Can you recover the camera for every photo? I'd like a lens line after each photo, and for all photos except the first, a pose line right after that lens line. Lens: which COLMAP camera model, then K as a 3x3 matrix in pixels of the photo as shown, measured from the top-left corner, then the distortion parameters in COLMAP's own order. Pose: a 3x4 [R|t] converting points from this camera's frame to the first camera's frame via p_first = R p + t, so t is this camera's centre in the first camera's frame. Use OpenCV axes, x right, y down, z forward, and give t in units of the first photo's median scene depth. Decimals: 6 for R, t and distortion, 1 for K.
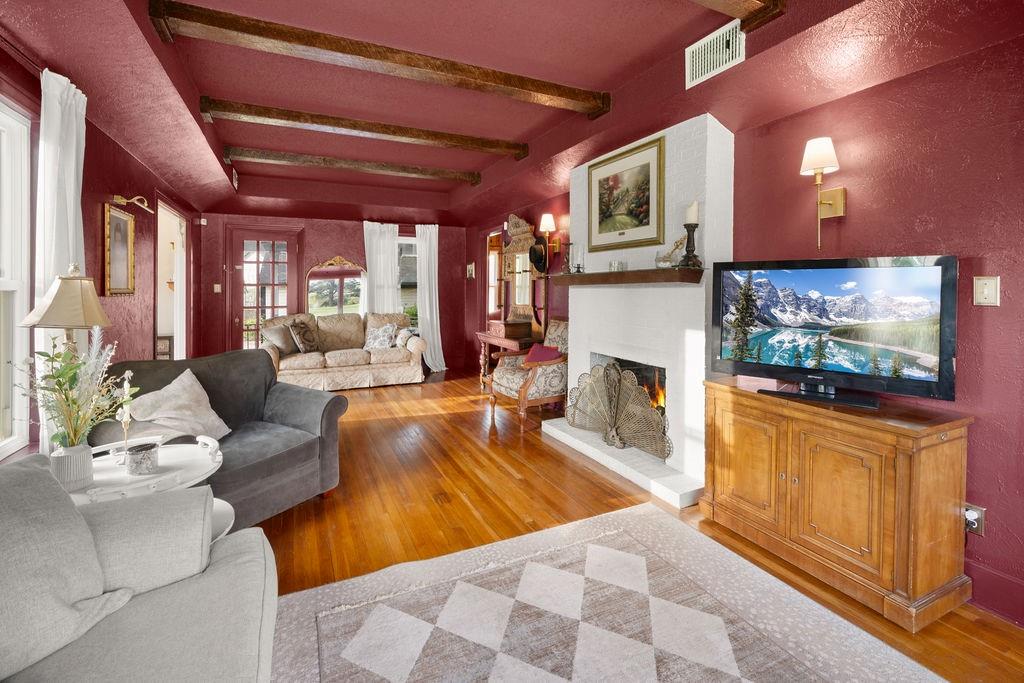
lens RADIAL K [[451.6, 0, 510.2], [0, 451.6, 296.3], [0, 0, 1]] dist [0.001668, 0.000108]
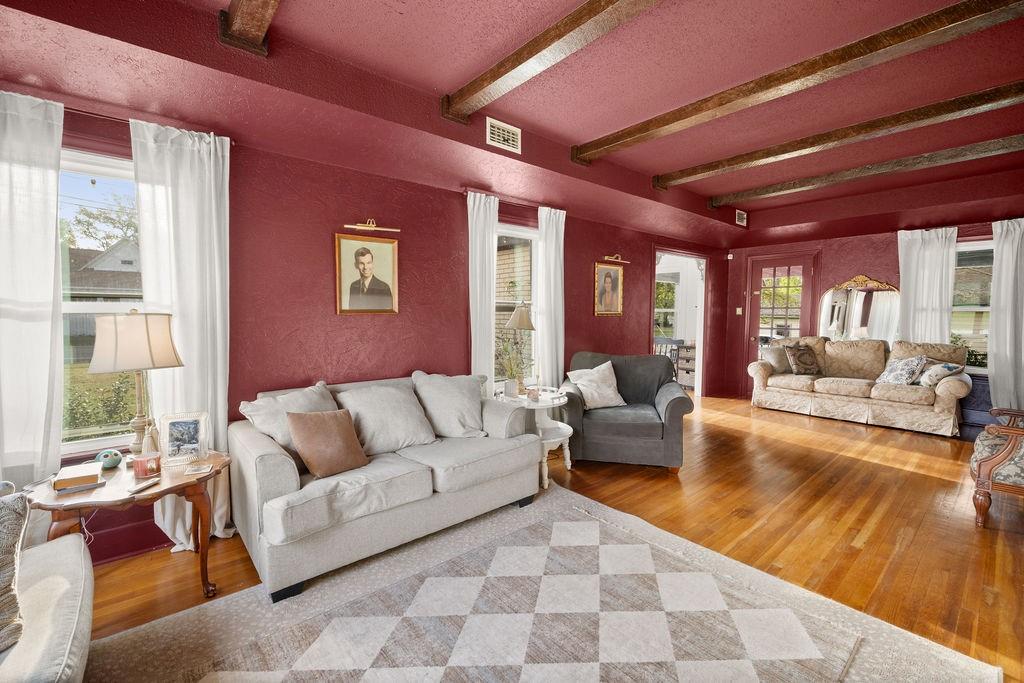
lens RADIAL K [[440.8, 0, 512.0], [0, 440.8, 341.5], [0, 0, 1]] dist [-0.000150, -0.000136]
pose [[0.268043, 0.065828, -0.961155, 0.572968], [-0.018088, 0.997831, 0.063296, -0.001570], [0.963237, 0.000419, 0.268652, 0.190138]]
